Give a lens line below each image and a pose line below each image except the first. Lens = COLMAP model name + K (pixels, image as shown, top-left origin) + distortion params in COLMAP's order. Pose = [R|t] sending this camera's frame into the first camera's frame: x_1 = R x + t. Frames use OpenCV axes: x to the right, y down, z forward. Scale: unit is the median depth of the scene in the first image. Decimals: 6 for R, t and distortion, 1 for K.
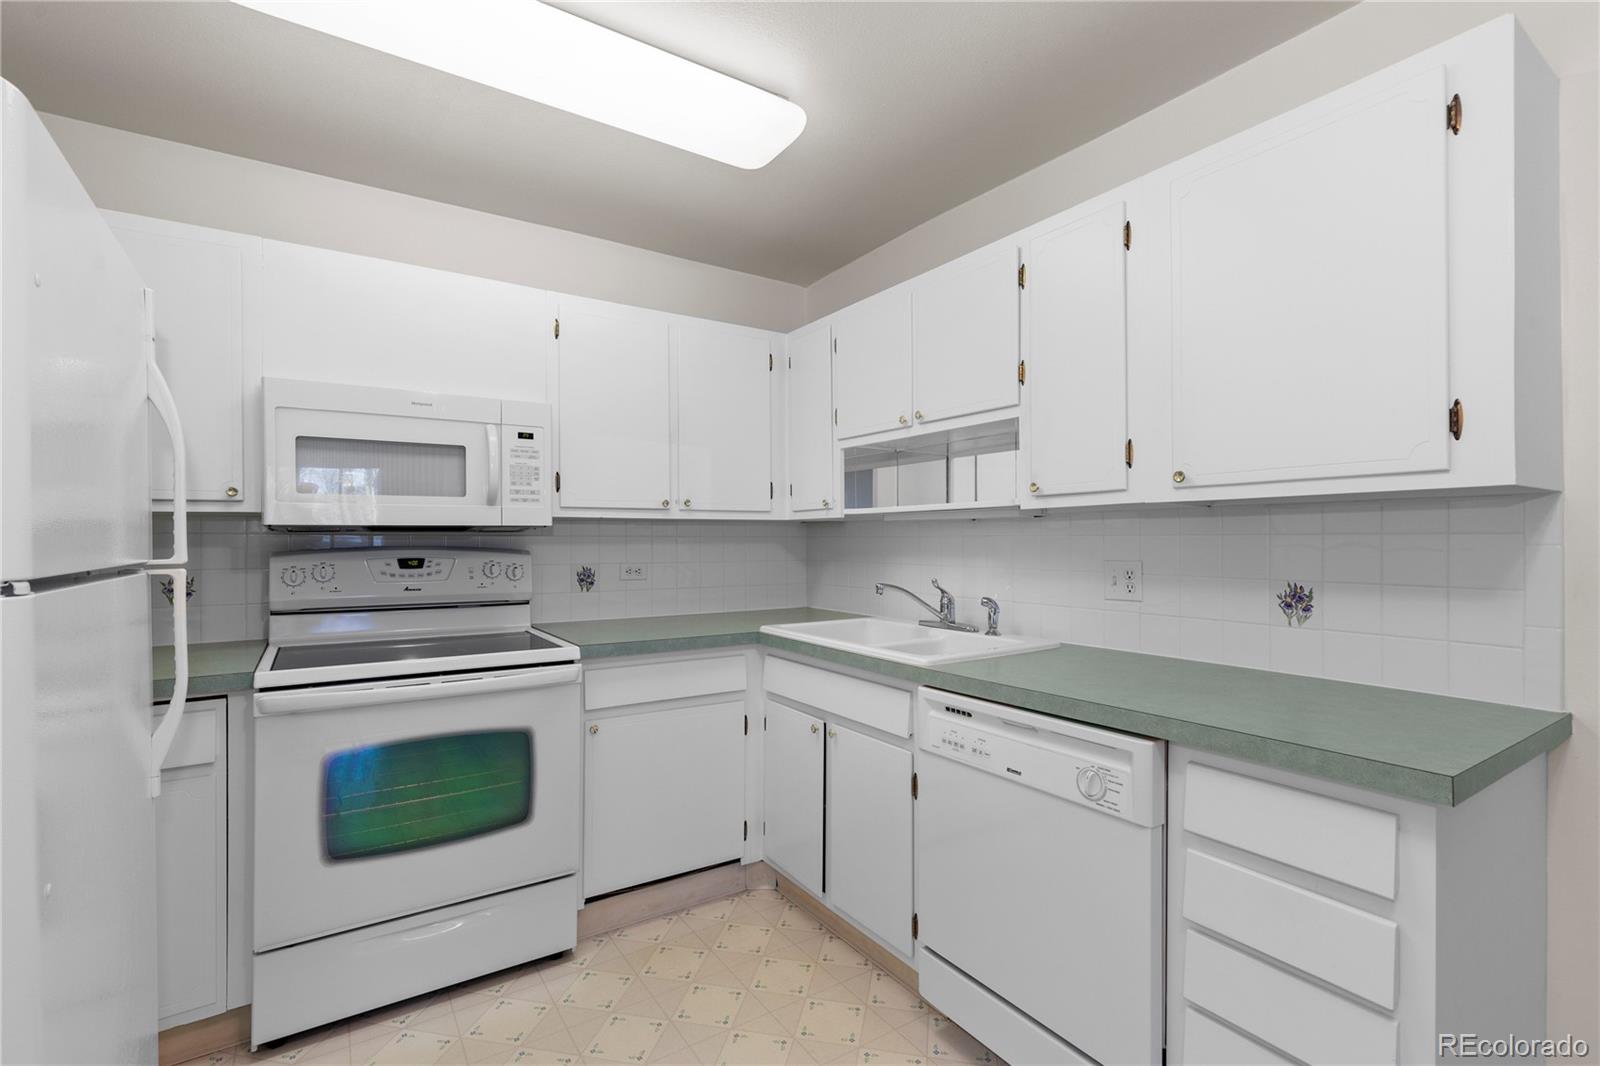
lens RADIAL K [[728.0, 0, 807.5], [0, 728.0, 539.5], [0, 0, 1]] dist [-0.003009, 0.000012]
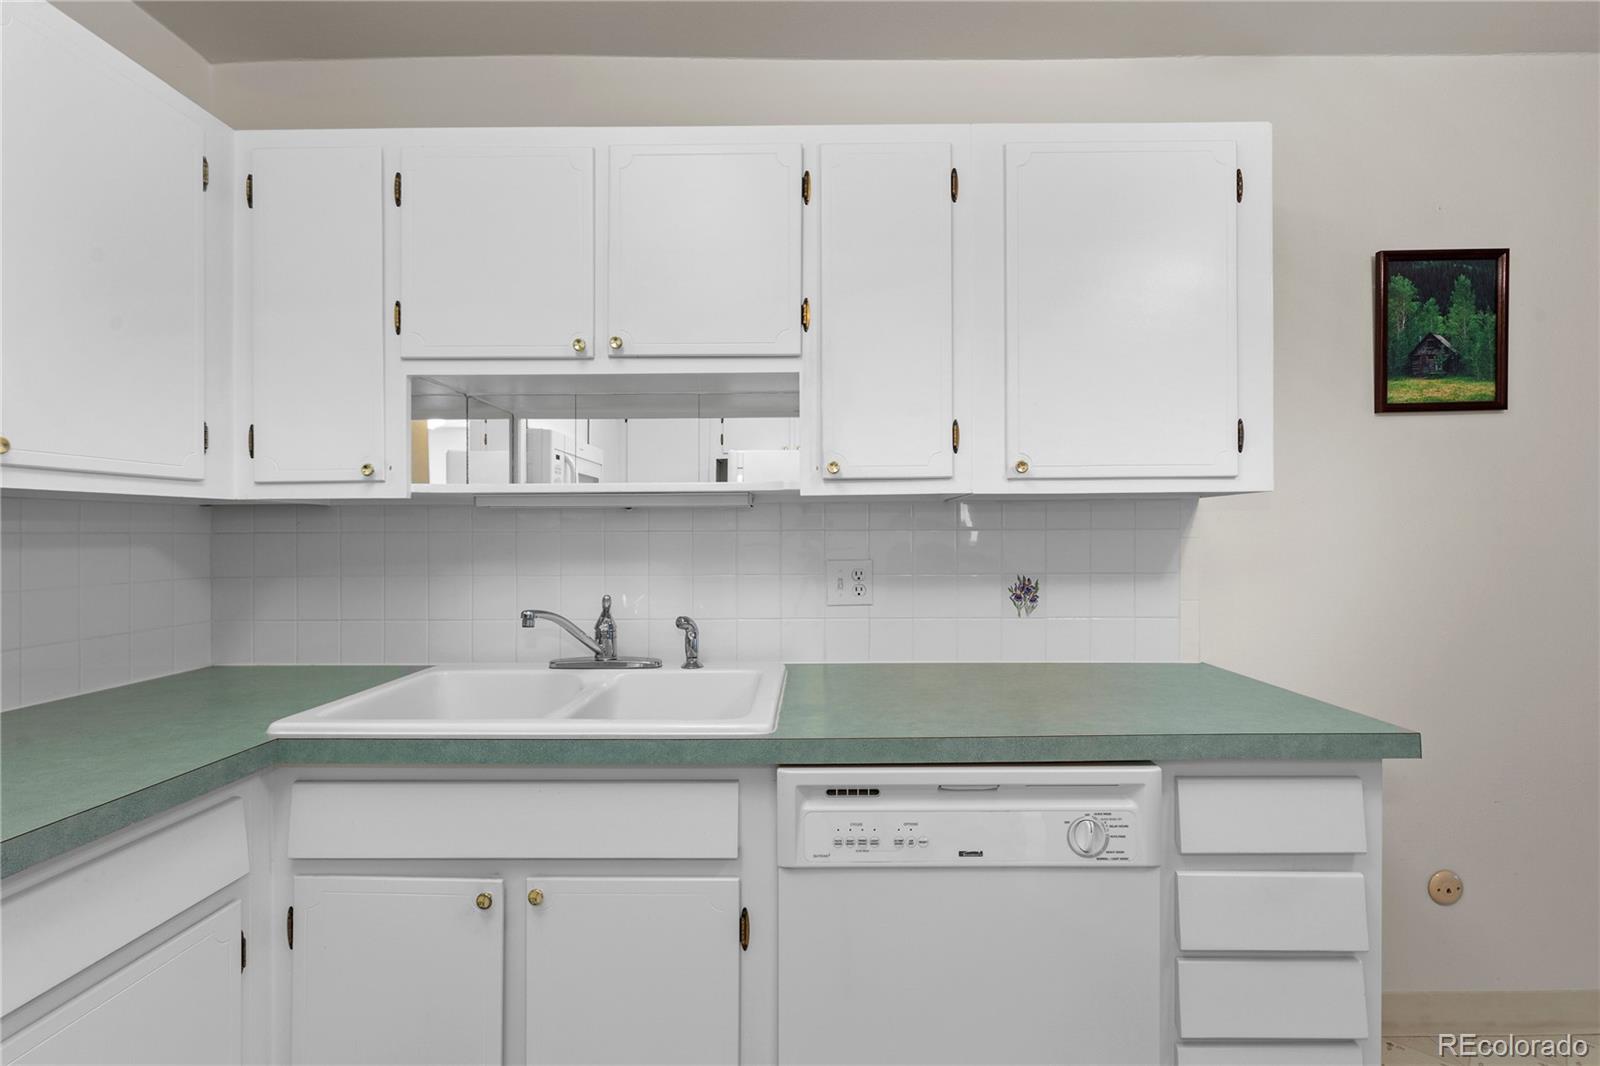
lens RADIAL K [[728.0, 0, 803.5], [0, 728.0, 527.5], [0, 0, 1]] dist [-0.003009, 0.000012]
pose [[0.557264, 0.004873, 0.830321, -0.332307], [0.003193, 0.999963, -0.008012, -0.002362], [-0.830329, 0.007116, 0.557228, 0.581829]]
